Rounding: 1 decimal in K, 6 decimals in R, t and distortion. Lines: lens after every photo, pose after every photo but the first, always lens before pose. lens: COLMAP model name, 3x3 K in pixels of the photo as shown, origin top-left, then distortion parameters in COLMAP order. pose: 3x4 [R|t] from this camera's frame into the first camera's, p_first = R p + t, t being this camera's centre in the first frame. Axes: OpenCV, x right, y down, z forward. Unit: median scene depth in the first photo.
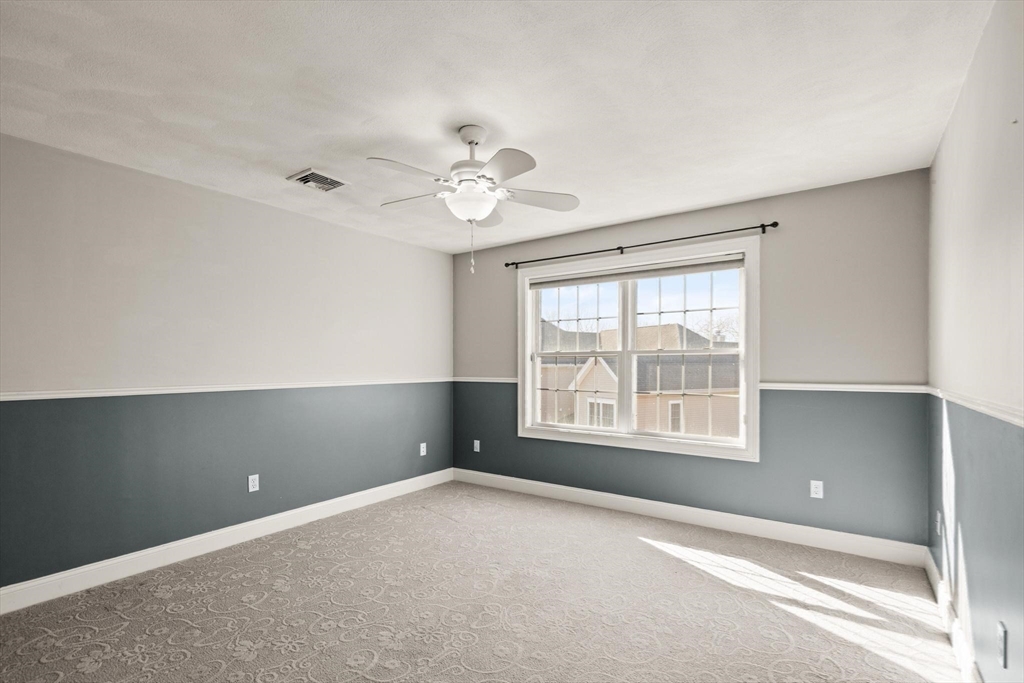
lens RADIAL K [[469.3, 0, 505.2], [0, 469.3, 364.2], [0, 0, 1]] dist [0.011496, -0.003997]
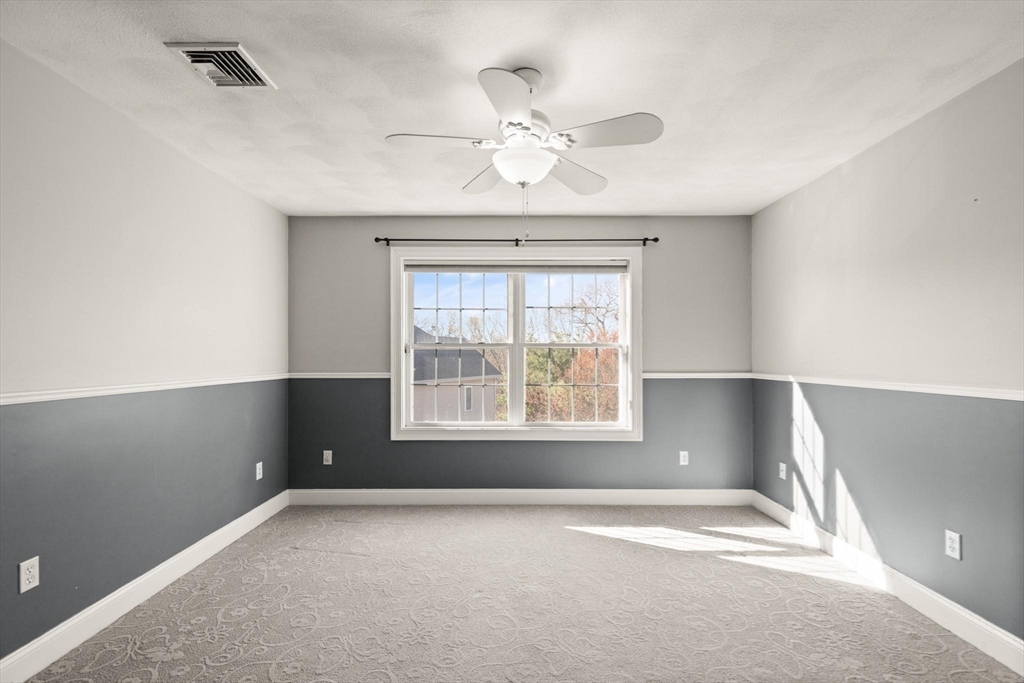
lens RADIAL K [[469.3, 0, 470.2], [0, 469.3, 354.6], [0, 0, 1]] dist [0.011496, -0.003997]
pose [[0.820657, 0.003820, 0.571408, -0.446100], [-0.002276, 0.999992, -0.003416, -0.001459], [-0.571416, 0.001503, 0.820659, 0.268271]]
